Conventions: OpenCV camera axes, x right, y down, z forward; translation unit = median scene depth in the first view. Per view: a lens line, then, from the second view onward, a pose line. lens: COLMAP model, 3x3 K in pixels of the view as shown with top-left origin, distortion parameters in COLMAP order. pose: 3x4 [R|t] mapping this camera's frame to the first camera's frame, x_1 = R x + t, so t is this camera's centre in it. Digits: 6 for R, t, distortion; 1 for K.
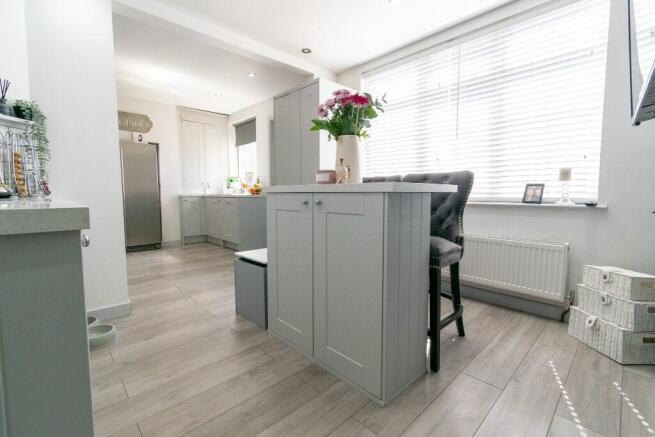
lens RADIAL K [[290.6, 0, 329.5], [0, 290.6, 215.0], [0, 0, 1]] dist [0.011073, -0.000217]
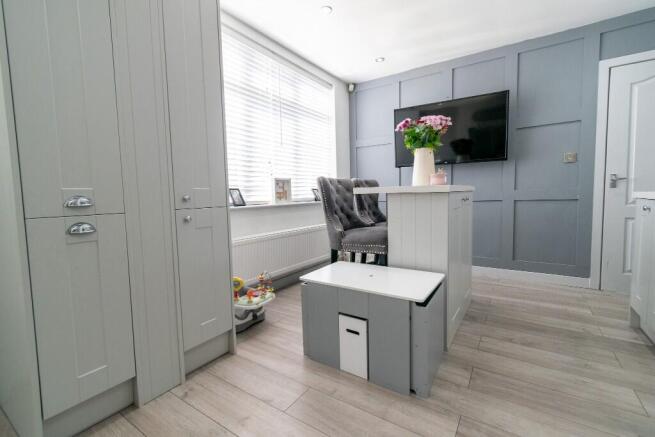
lens RADIAL K [[290.6, 0, 329.4], [0, 290.6, 216.7], [0, 0, 1]] dist [0.011073, -0.000217]
pose [[-0.225096, -0.072374, 0.971645, -1.125750], [0.098972, 0.990381, 0.096698, -0.140494], [-0.969297, 0.117932, -0.215768, 1.749286]]
